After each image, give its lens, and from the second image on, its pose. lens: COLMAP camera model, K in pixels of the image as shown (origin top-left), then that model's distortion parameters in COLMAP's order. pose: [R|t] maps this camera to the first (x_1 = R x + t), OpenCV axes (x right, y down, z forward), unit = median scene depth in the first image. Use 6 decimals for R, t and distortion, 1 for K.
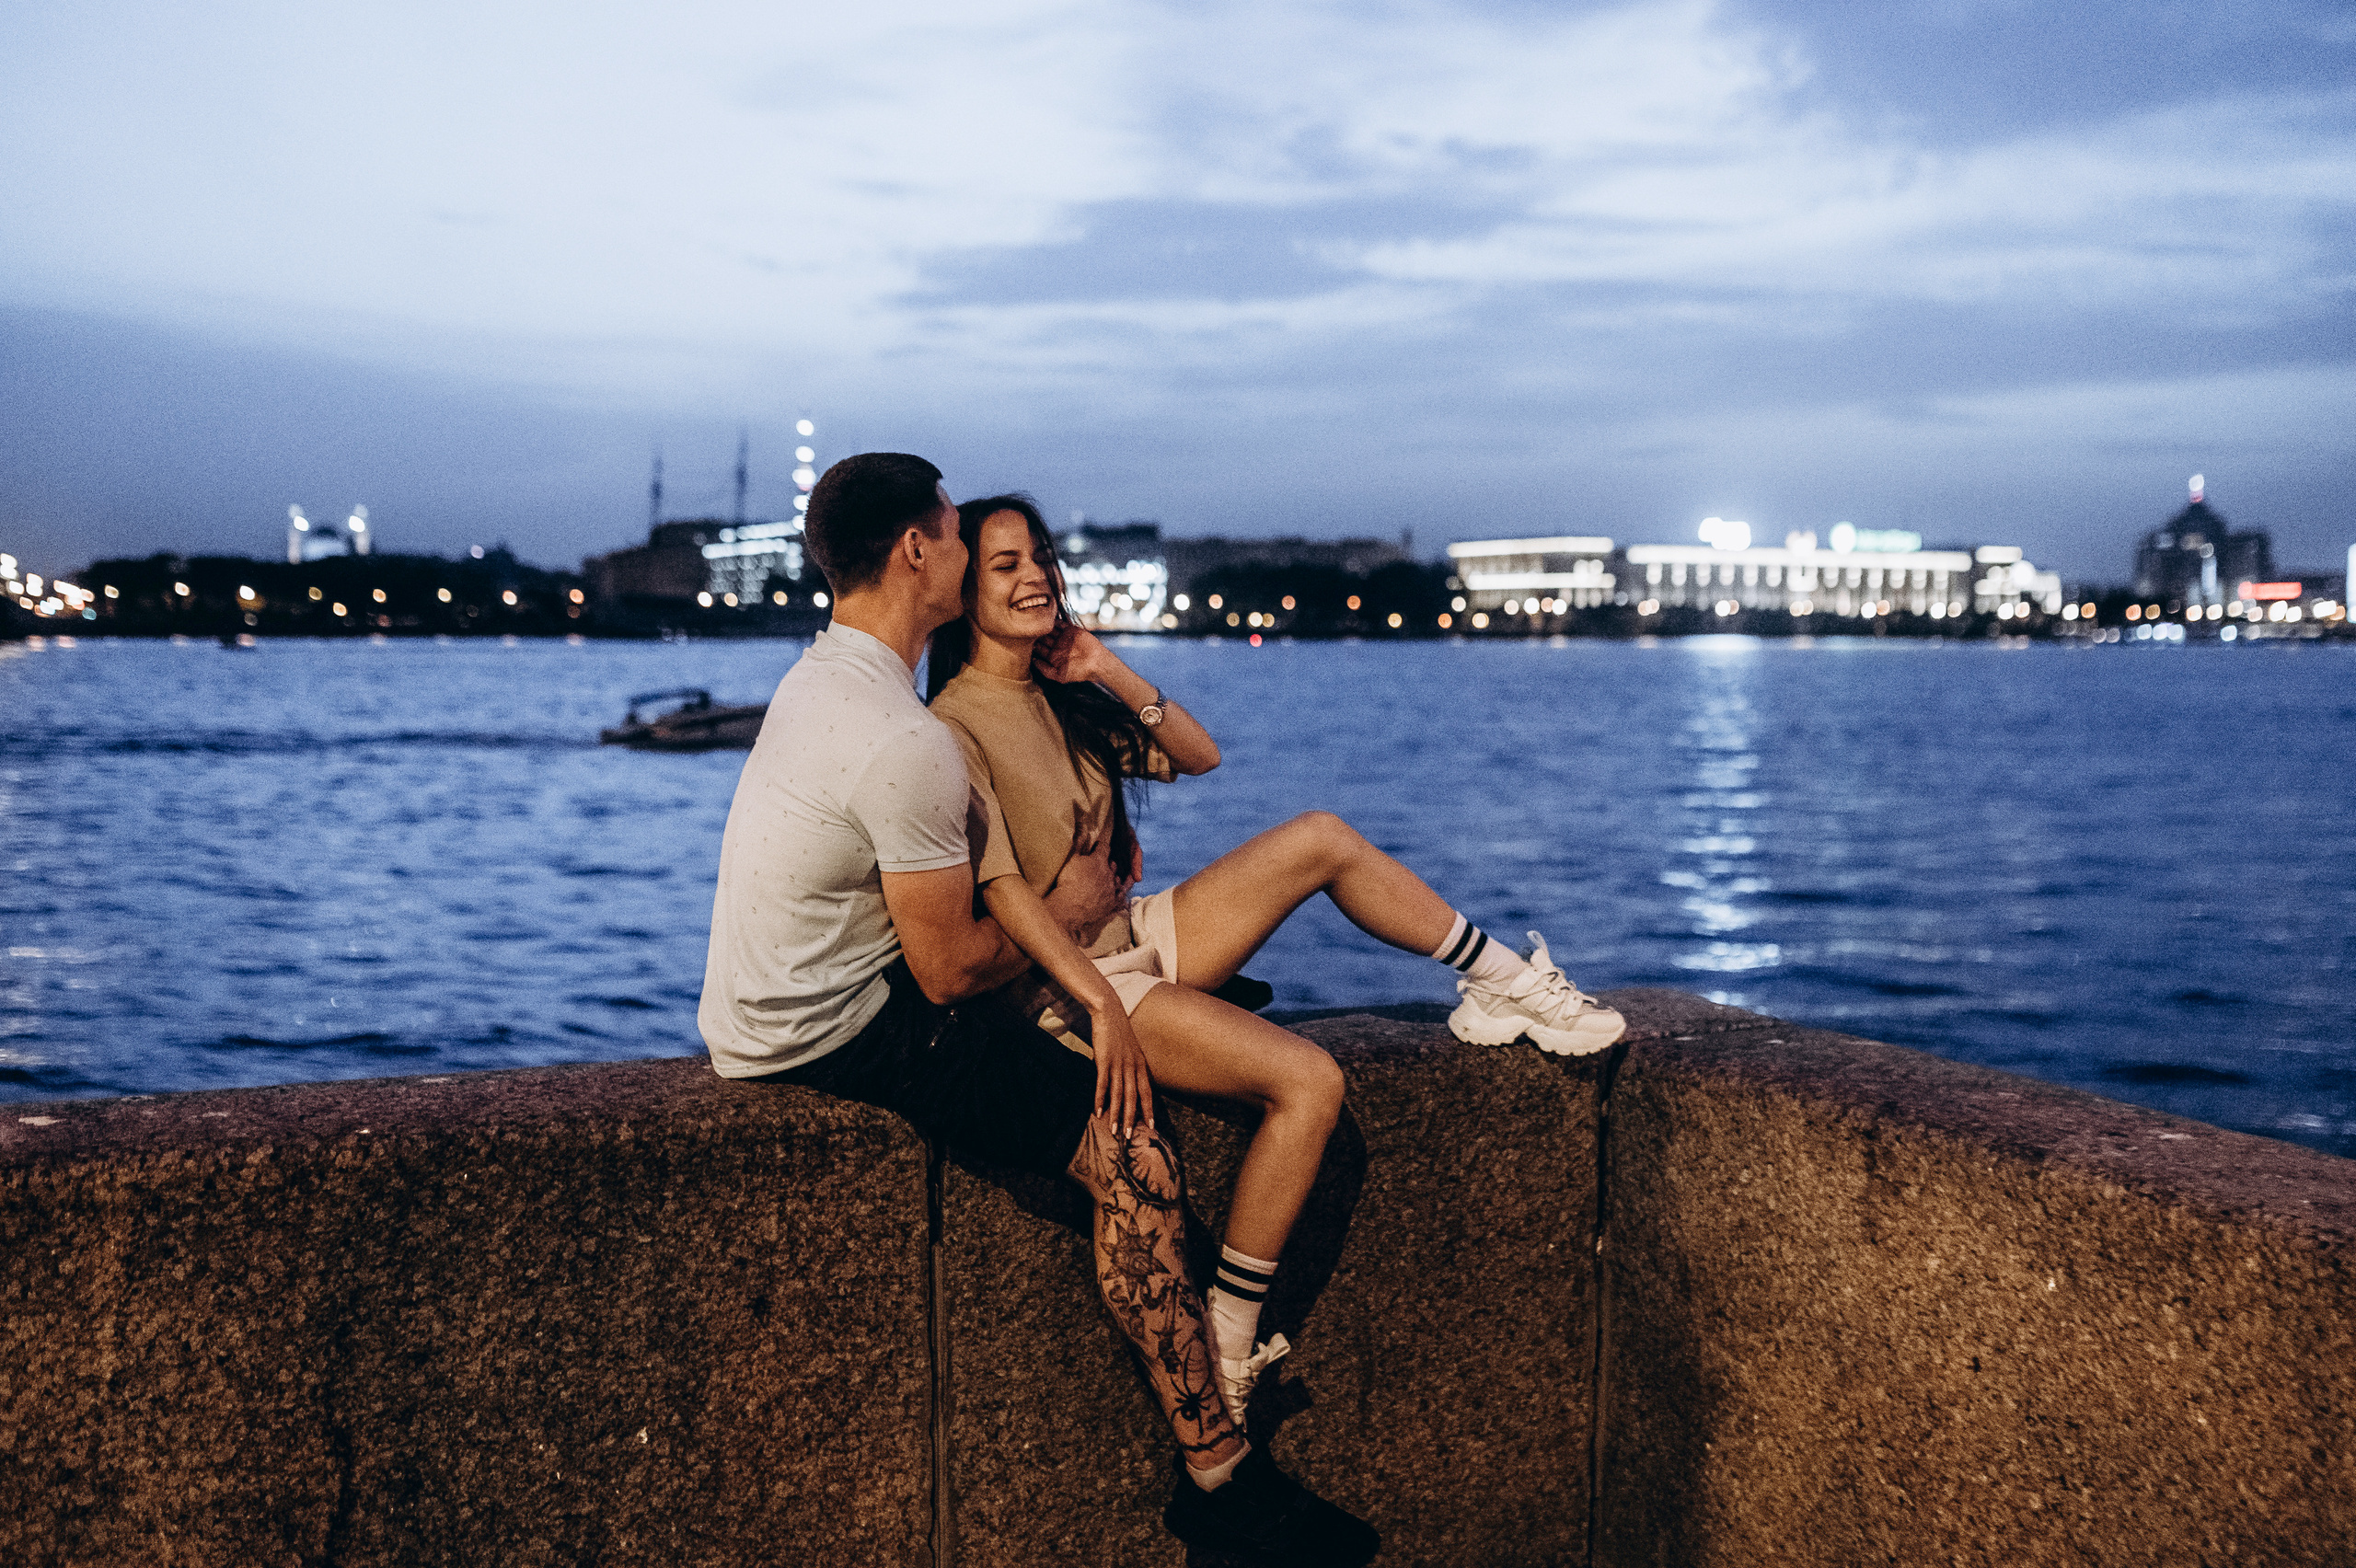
lens RADIAL K [[2359.3, 0, 1180.8], [0, 2359.3, 733.6], [0, 0, 1]] dist [-0.025384, 0.000000]
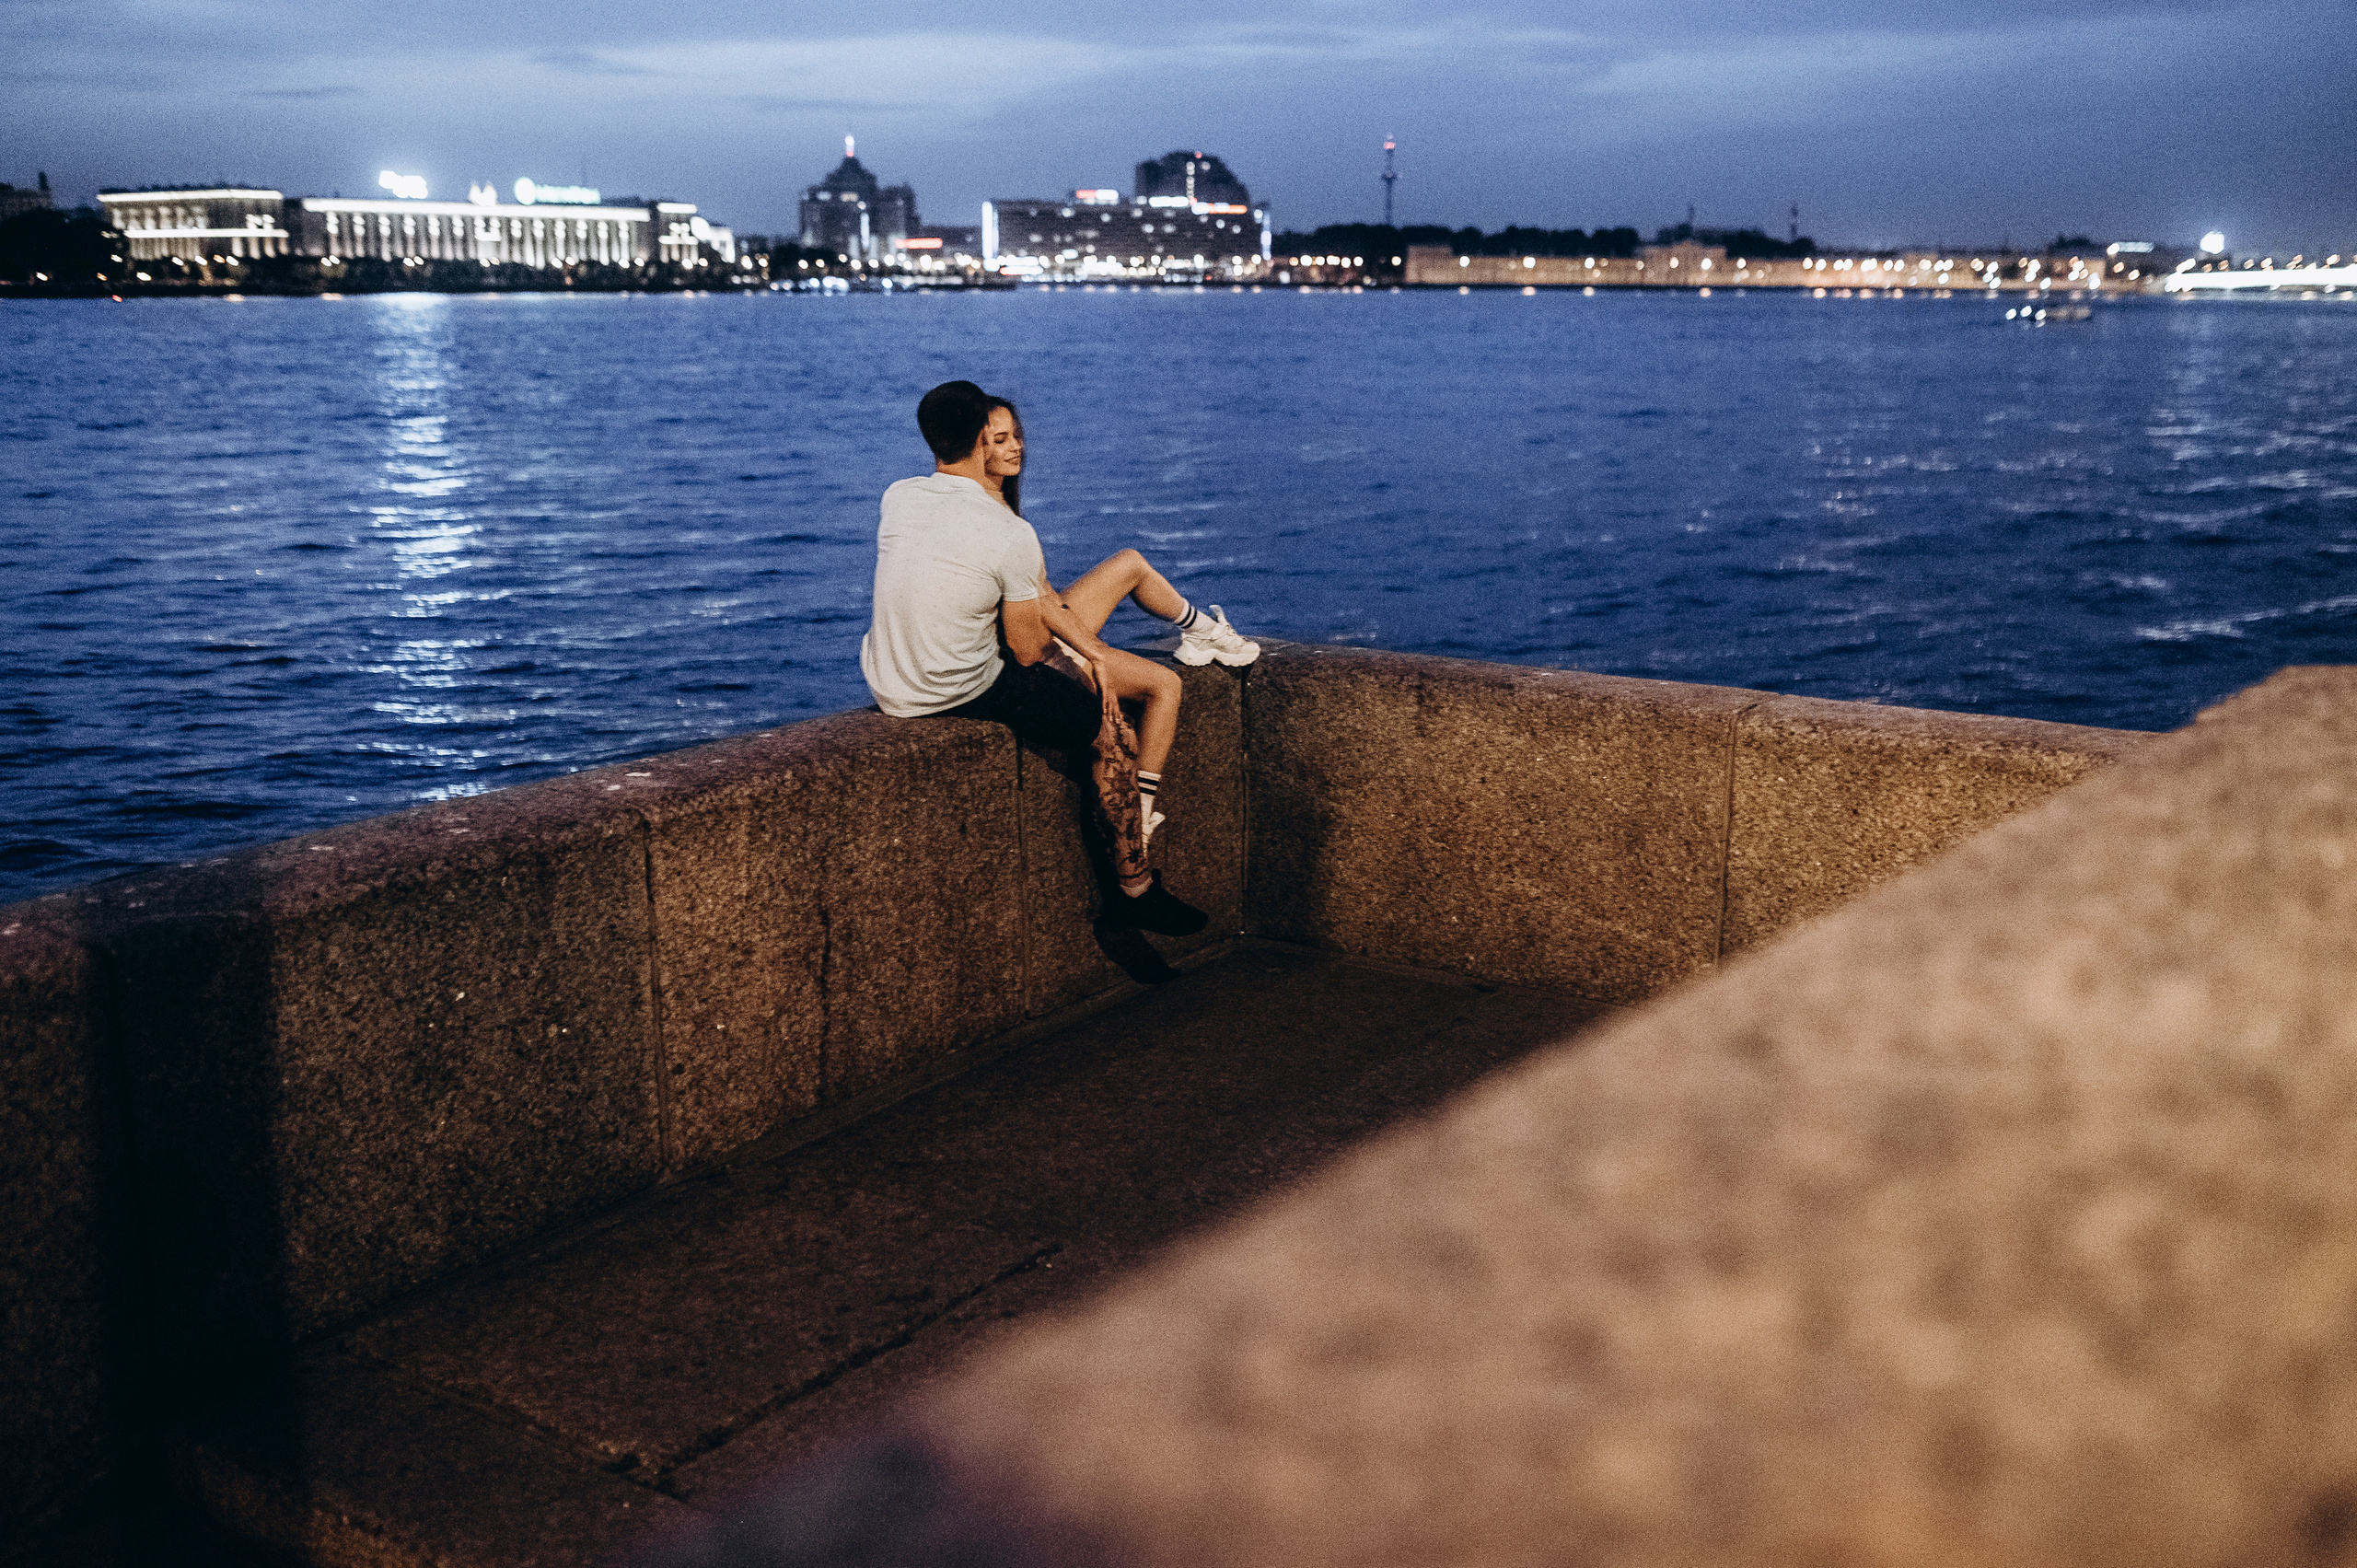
lens RADIAL K [[2360.4, 0, 1182.1], [0, 2360.4, 760.9], [0, 0, 1]] dist [-0.025384, 0.000000]
pose [[0.847108, -0.111031, 0.519692, -0.990564], [0.026112, 0.985445, 0.167975, -0.128738], [-0.530779, -0.128723, 0.837678, -0.687869]]
